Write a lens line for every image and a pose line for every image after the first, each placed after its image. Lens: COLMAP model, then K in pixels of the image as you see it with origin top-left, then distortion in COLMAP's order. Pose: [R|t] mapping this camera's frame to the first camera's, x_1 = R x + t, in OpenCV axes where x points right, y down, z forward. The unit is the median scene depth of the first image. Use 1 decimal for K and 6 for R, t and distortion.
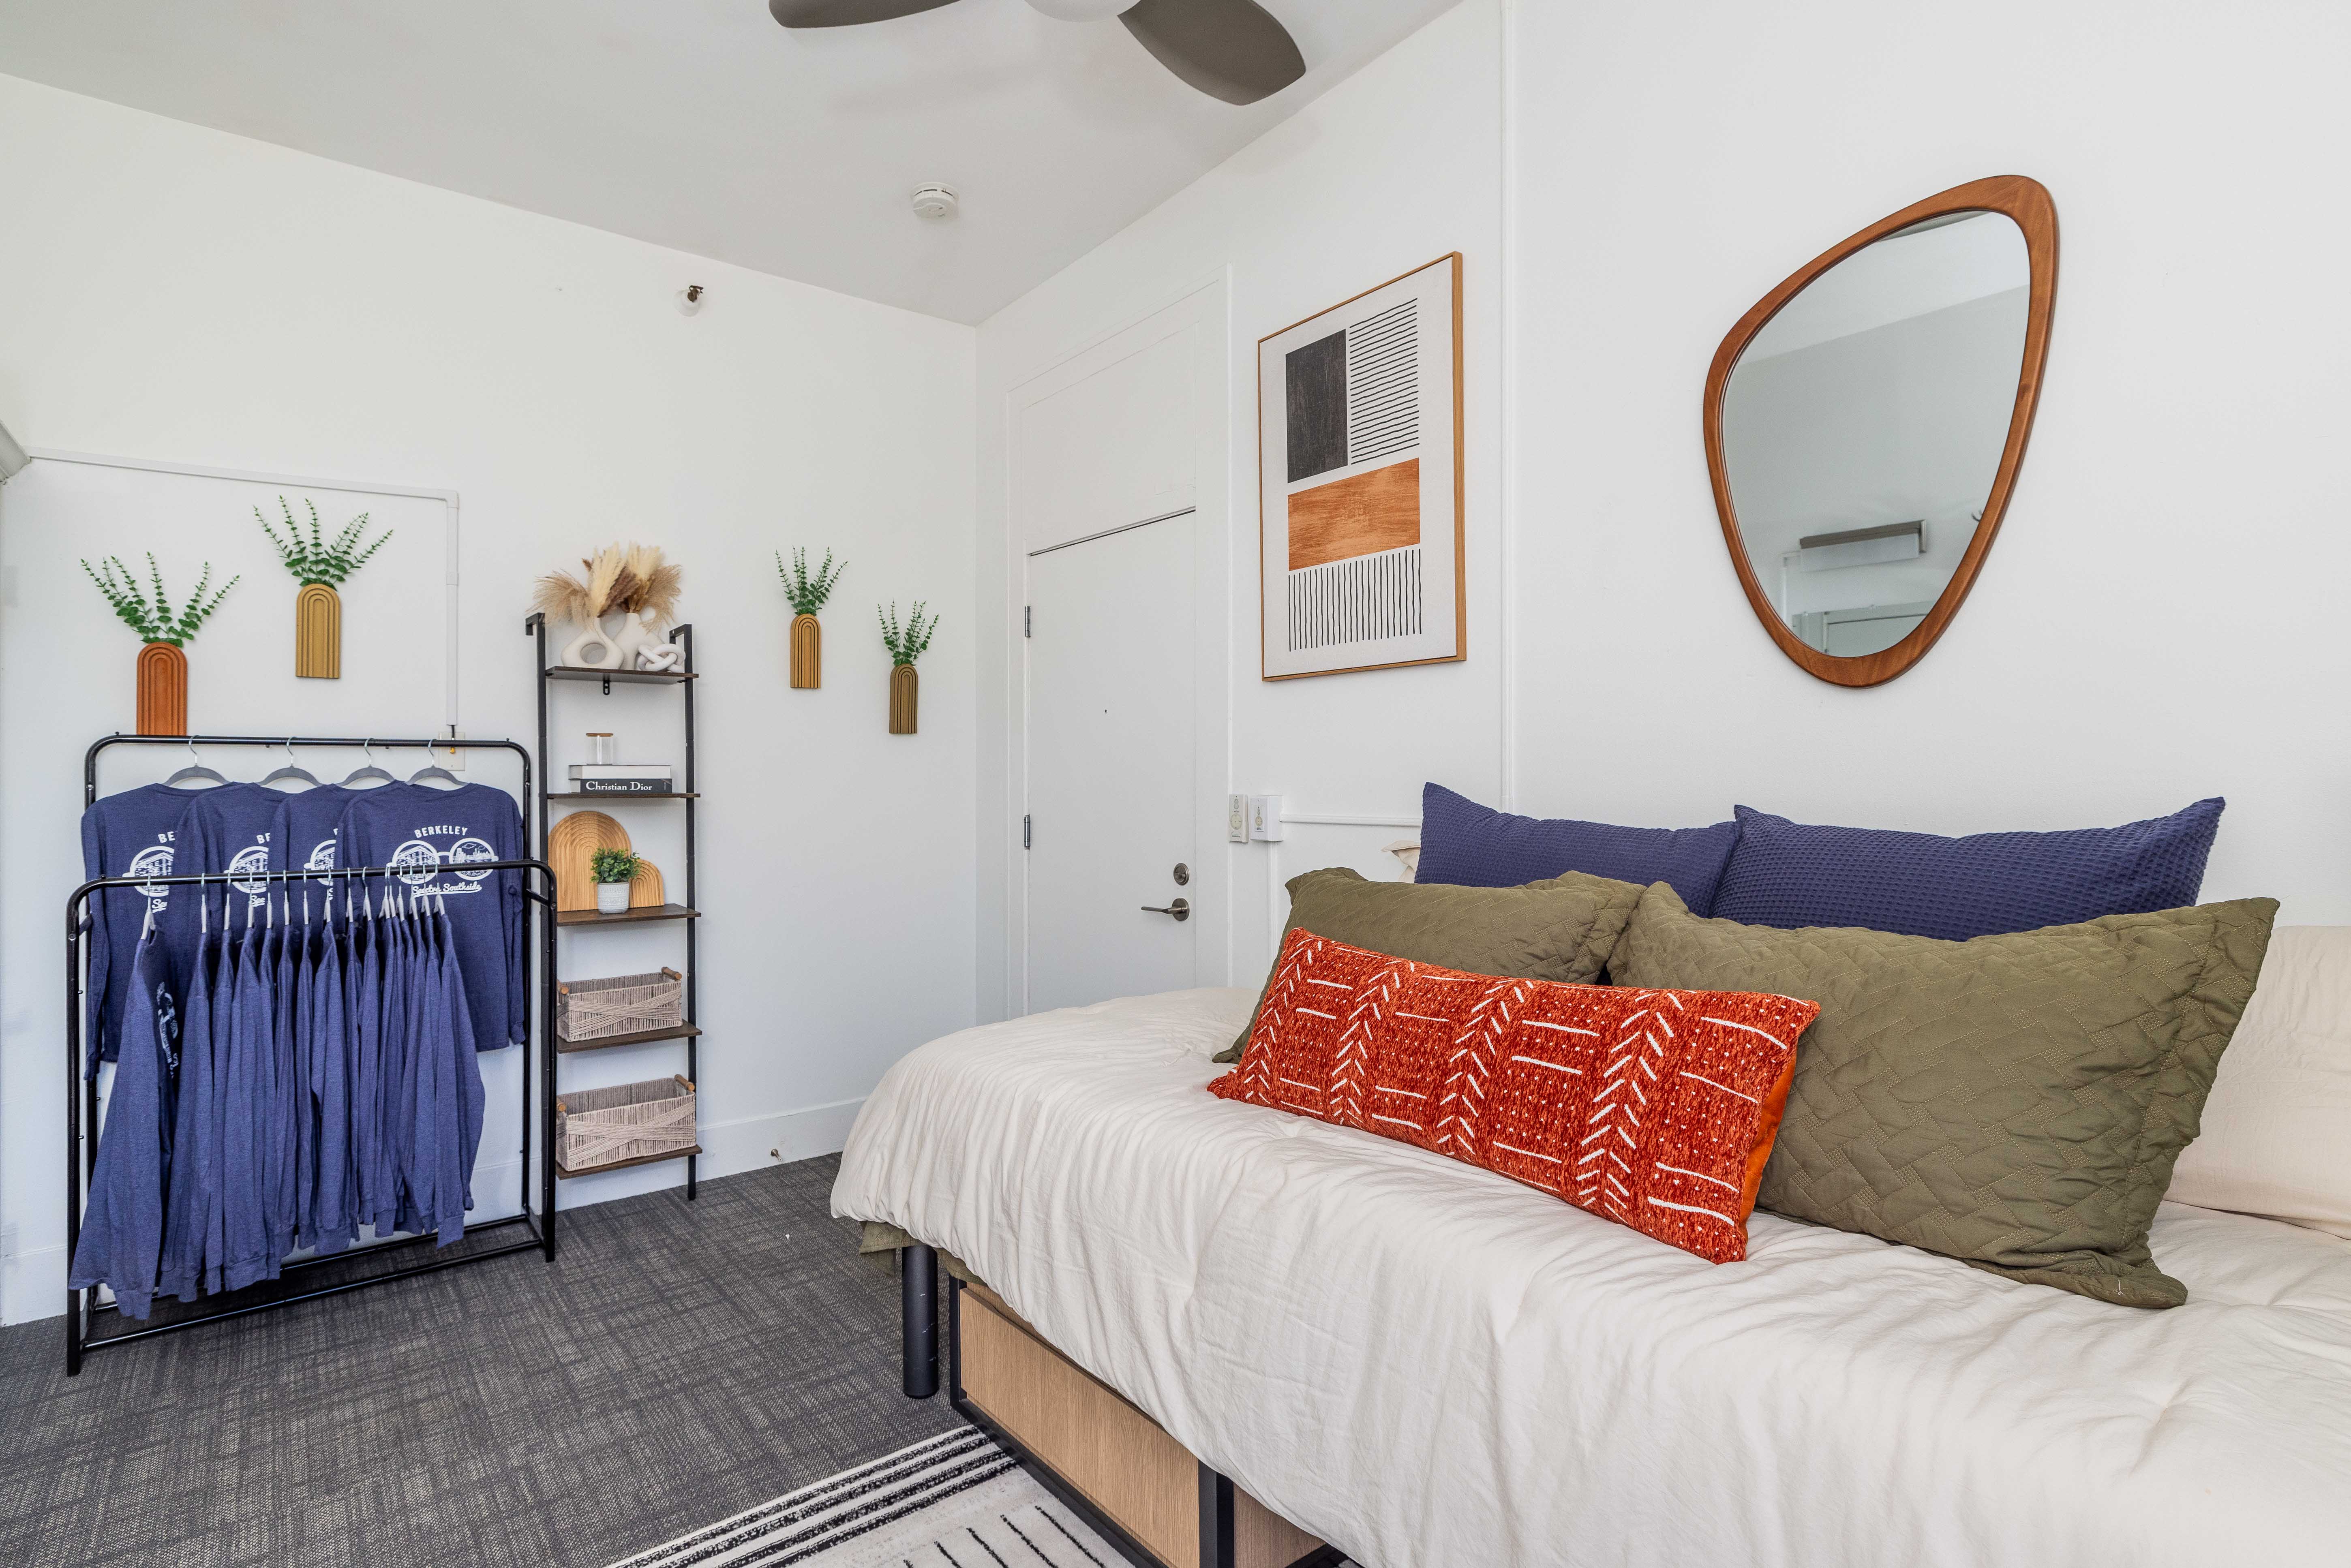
lens RADIAL K [[1692.5, 0, 1175.5], [0, 1692.5, 784.0], [0, 0, 1]] dist [0.000461, 0.000126]
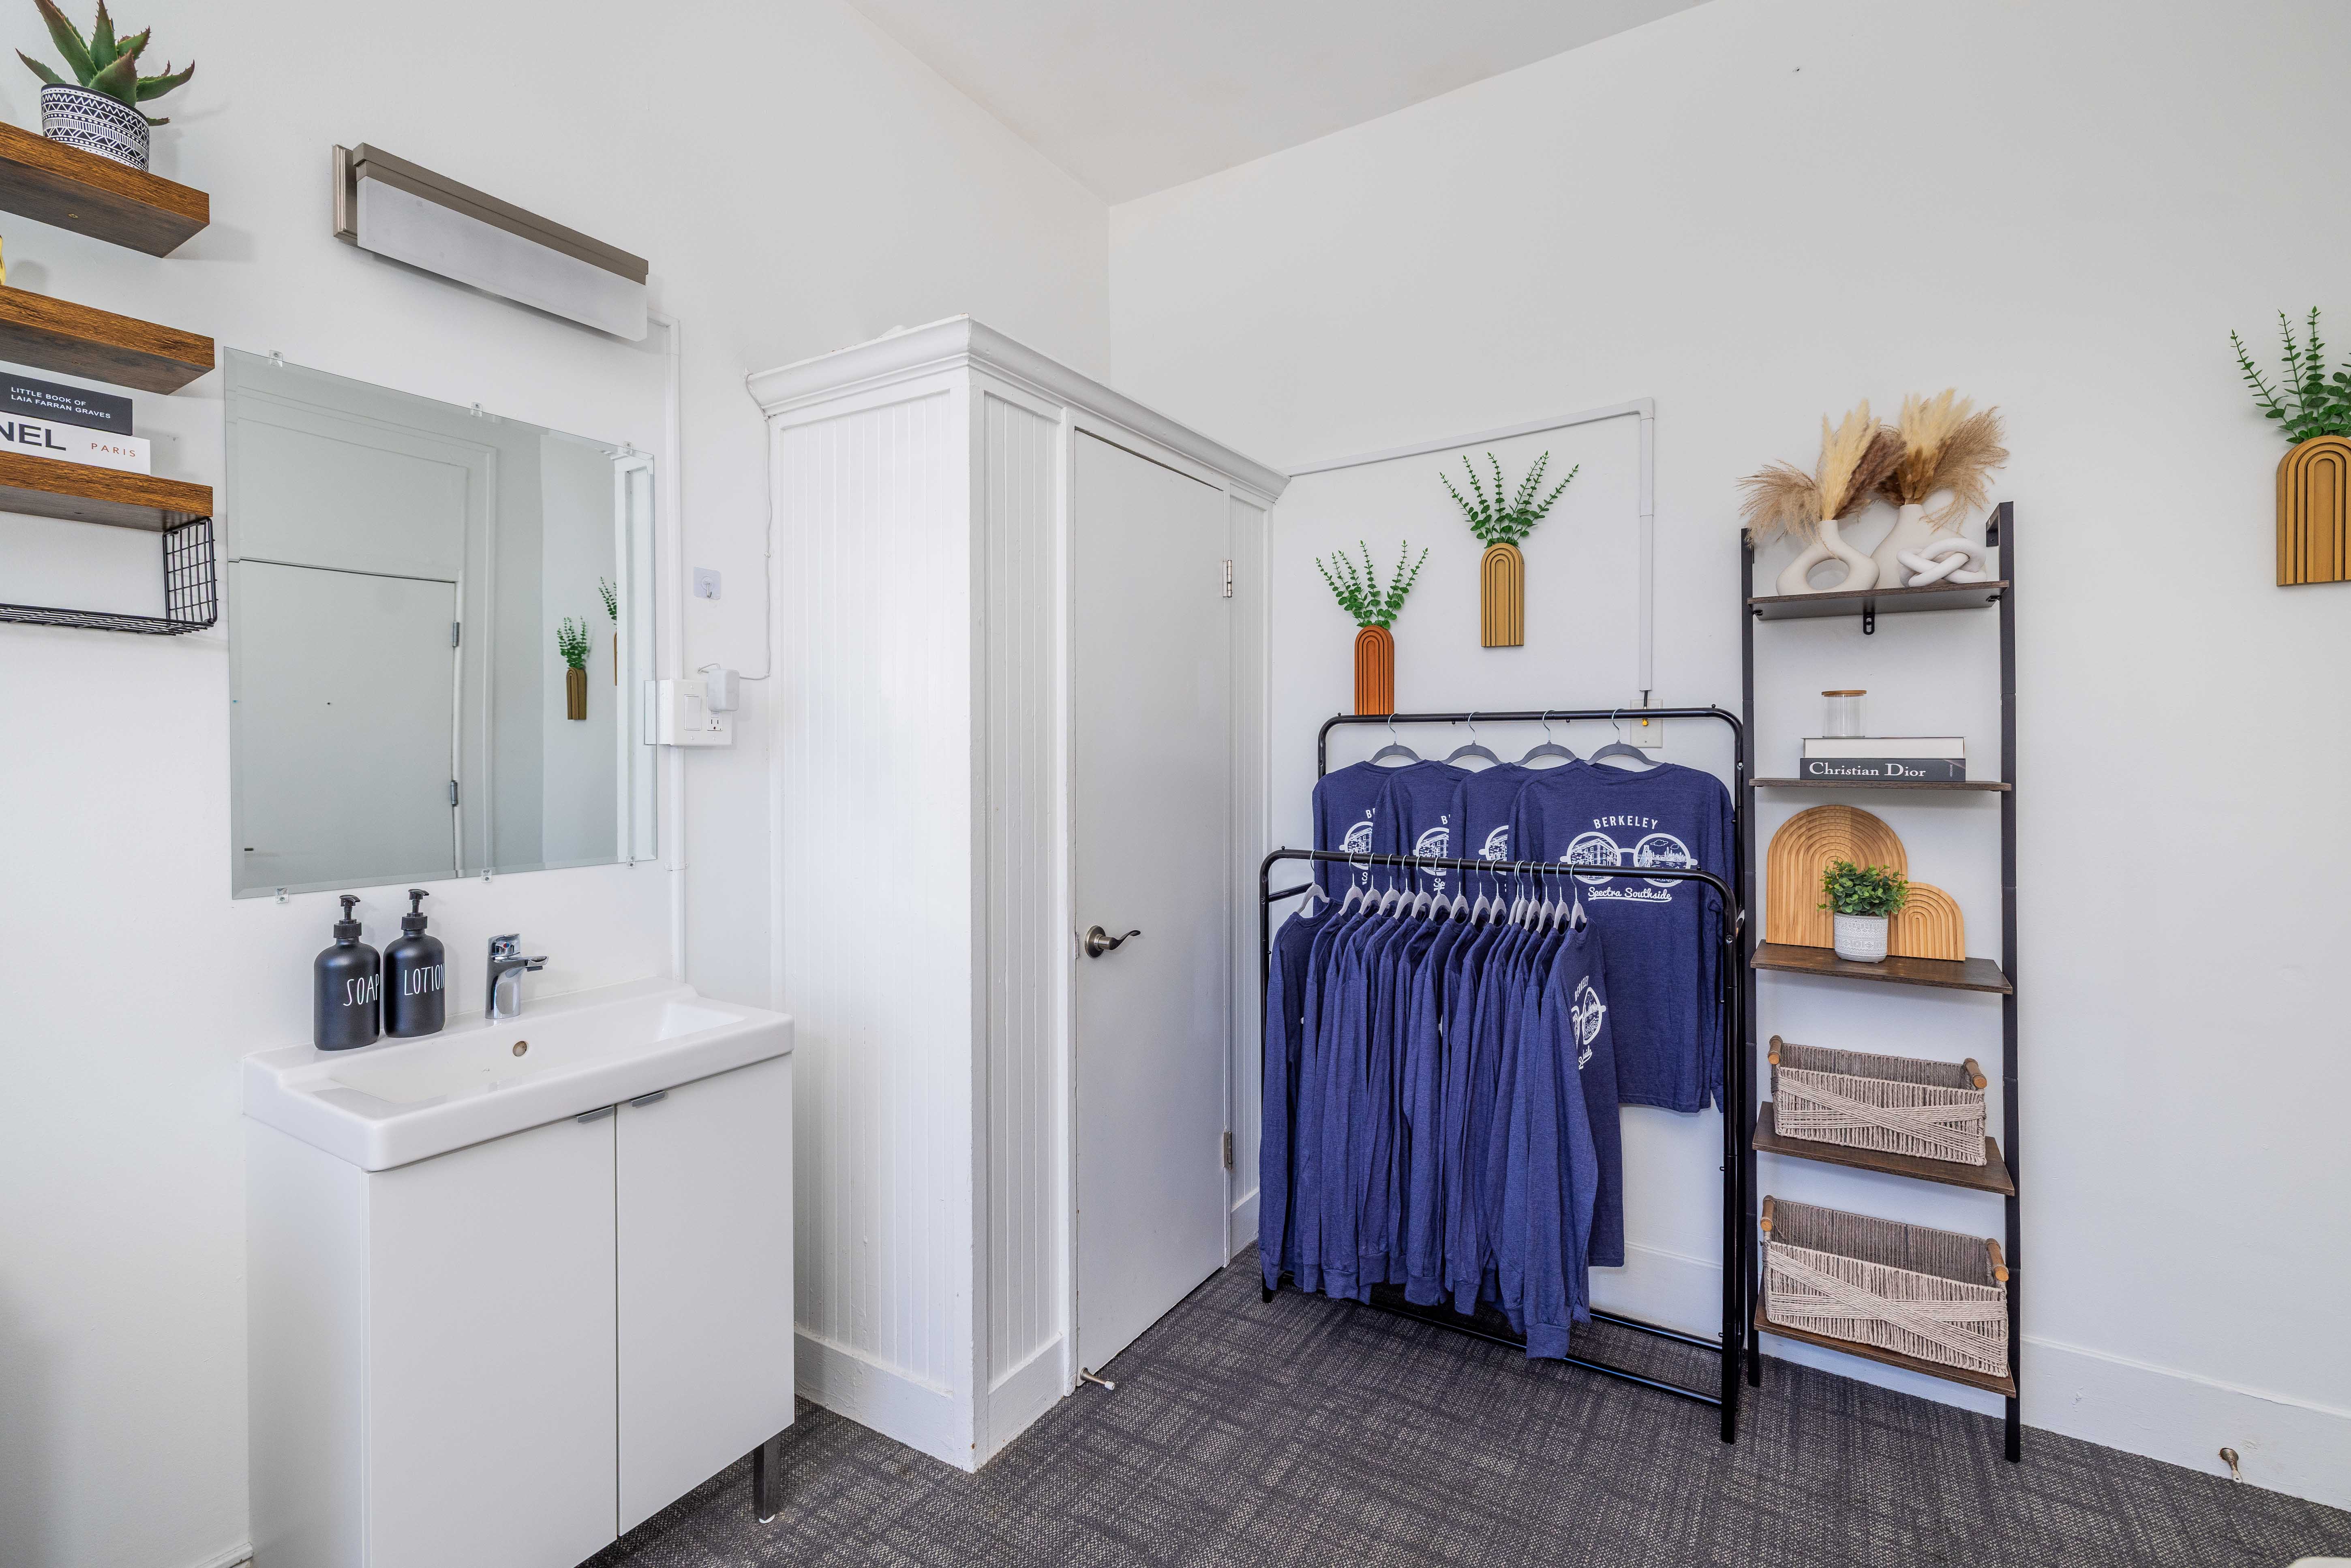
lens RADIAL K [[1030.1, 0, 1173.2], [0, 1030.1, 759.7], [0, 0, 1]] dist [0.001822, 0.000077]
pose [[0.313575, 0.002350, -0.949561, -0.033834], [-0.011037, 0.999938, -0.001171, 0.000870], [0.949499, 0.010847, 0.313581, 0.639879]]
